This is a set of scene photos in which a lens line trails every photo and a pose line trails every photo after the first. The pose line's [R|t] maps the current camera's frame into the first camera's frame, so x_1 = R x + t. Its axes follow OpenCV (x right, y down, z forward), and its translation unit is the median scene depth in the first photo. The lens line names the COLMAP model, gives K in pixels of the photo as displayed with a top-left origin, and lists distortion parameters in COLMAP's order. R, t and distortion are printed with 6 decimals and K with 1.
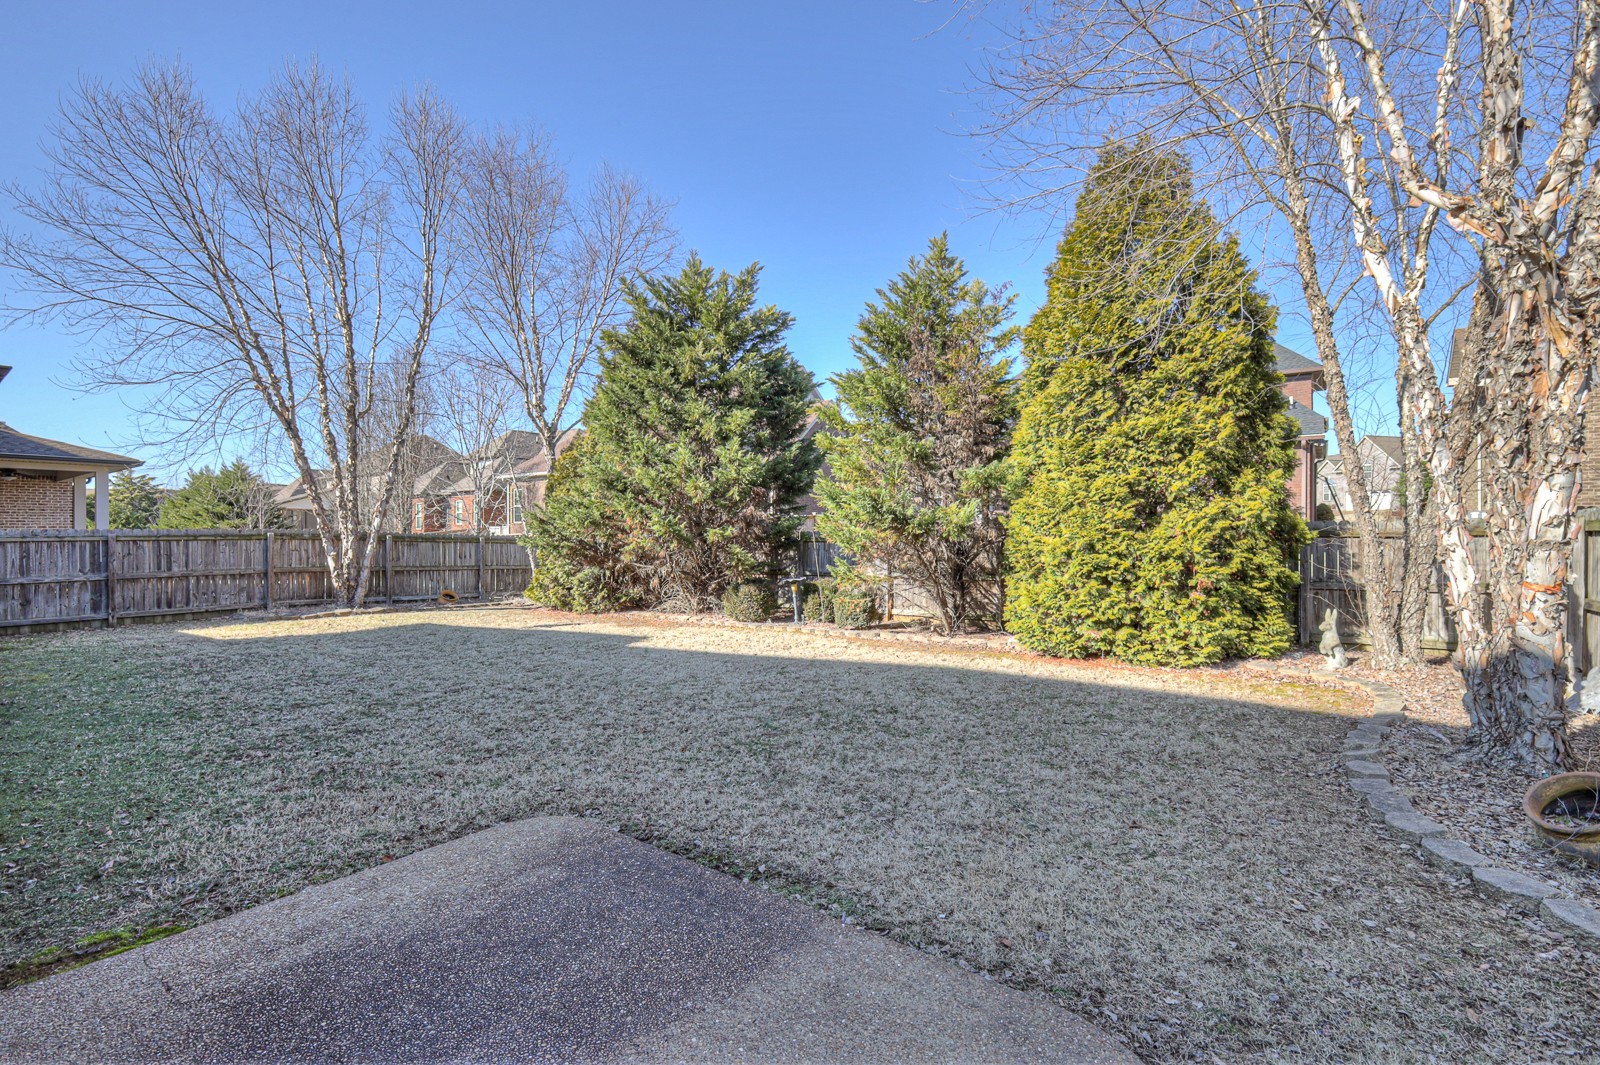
lens RADIAL K [[693.4, 0, 800.3], [0, 693.4, 526.0], [0, 0, 1]] dist [0.000879, -0.000497]
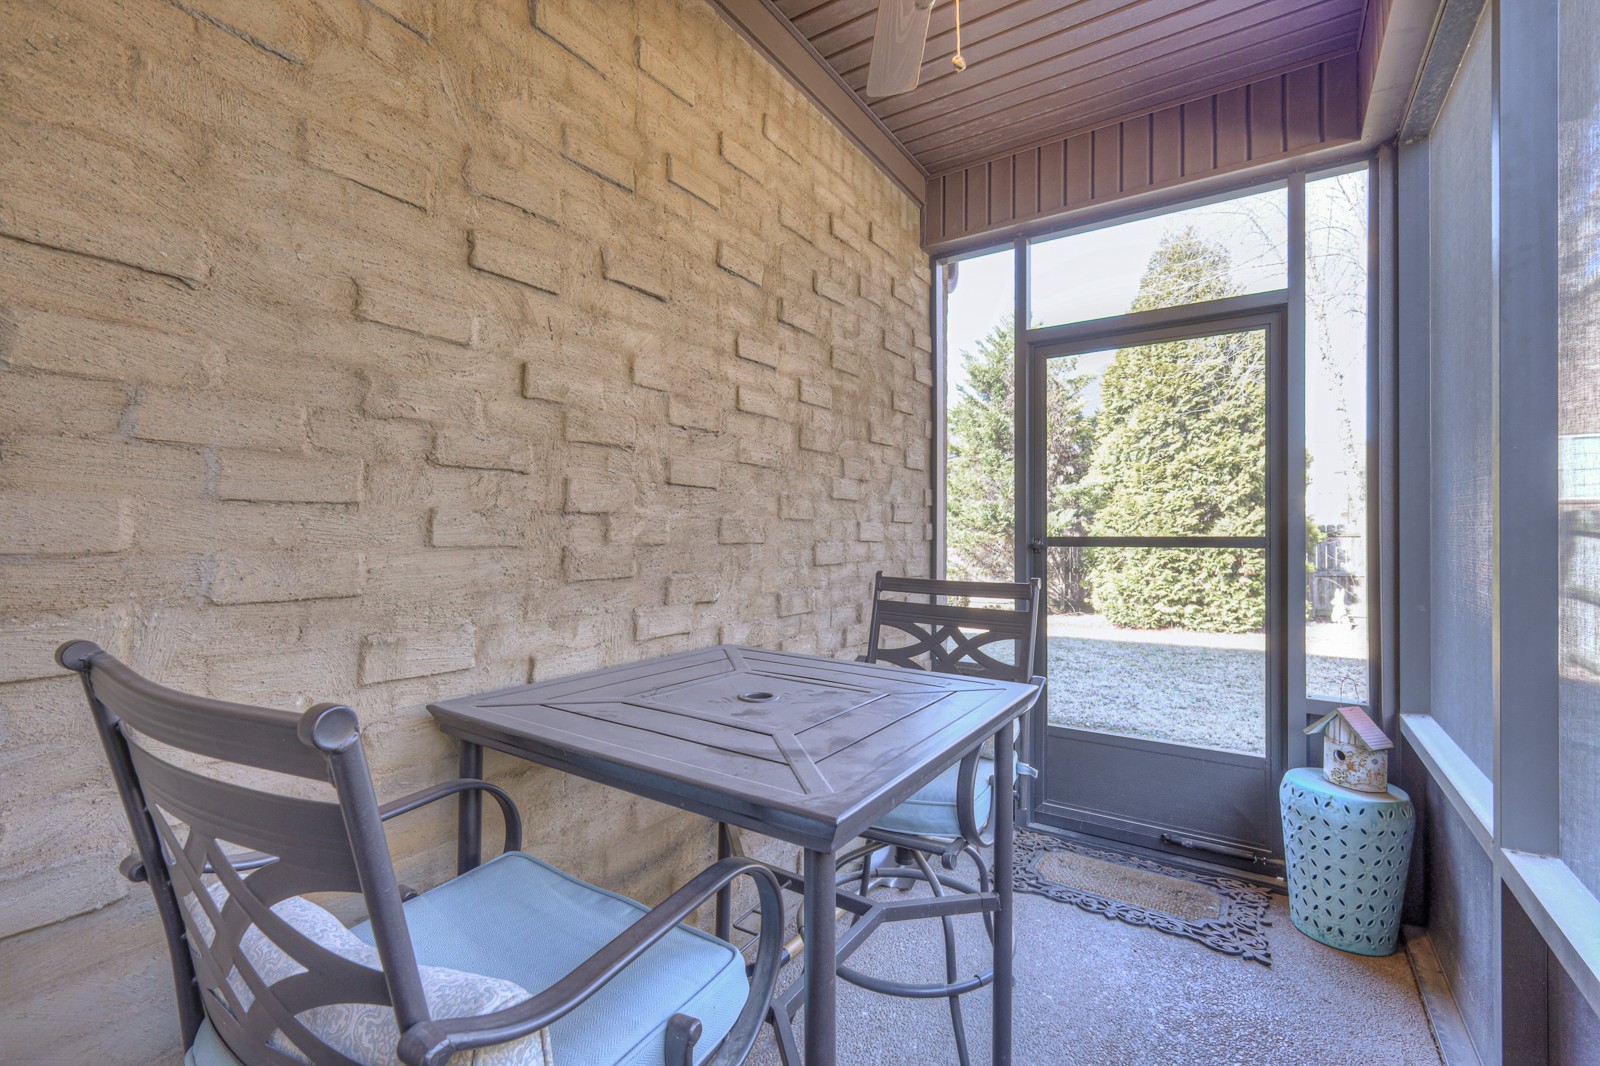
lens RADIAL K [[693.4, 0, 798.0], [0, 693.4, 535.8], [0, 0, 1]] dist [0.000879, -0.000497]
pose [[0.998704, -0.002914, 0.050819, -0.357948], [0.002424, 0.999950, 0.009709, -0.002476], [-0.050844, -0.009573, 0.998661, -0.303656]]
